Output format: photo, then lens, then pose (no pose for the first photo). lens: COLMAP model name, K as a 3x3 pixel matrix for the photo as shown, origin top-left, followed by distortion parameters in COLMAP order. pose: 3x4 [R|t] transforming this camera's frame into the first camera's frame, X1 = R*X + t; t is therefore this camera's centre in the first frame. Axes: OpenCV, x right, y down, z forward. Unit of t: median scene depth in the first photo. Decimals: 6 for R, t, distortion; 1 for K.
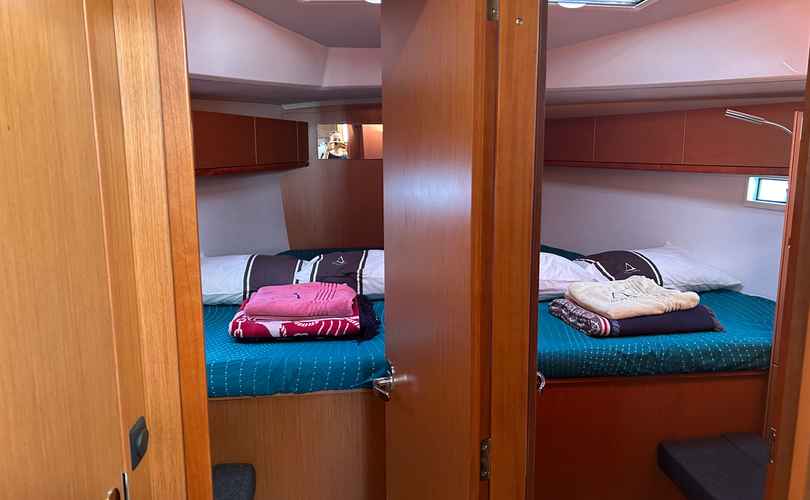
lens RADIAL K [[622.0, 0, 405.7], [0, 622.0, 245.8], [0, 0, 1]] dist [0.093561, -0.003837]
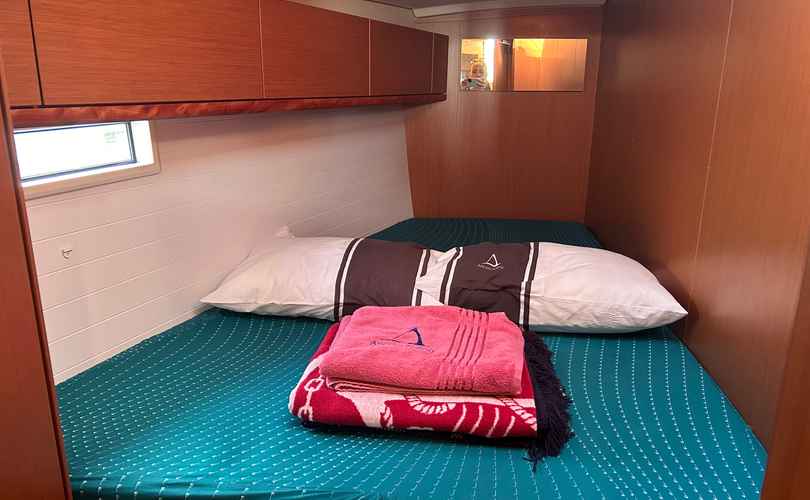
lens RADIAL K [[622.0, 0, 406.5], [0, 622.0, 252.5], [0, 0, 1]] dist [0.093561, -0.003837]
pose [[0.978595, 0.068324, -0.194125, -0.084985], [-0.047817, 0.992953, 0.108434, -0.055324], [0.200166, -0.096830, 0.974965, 0.487713]]
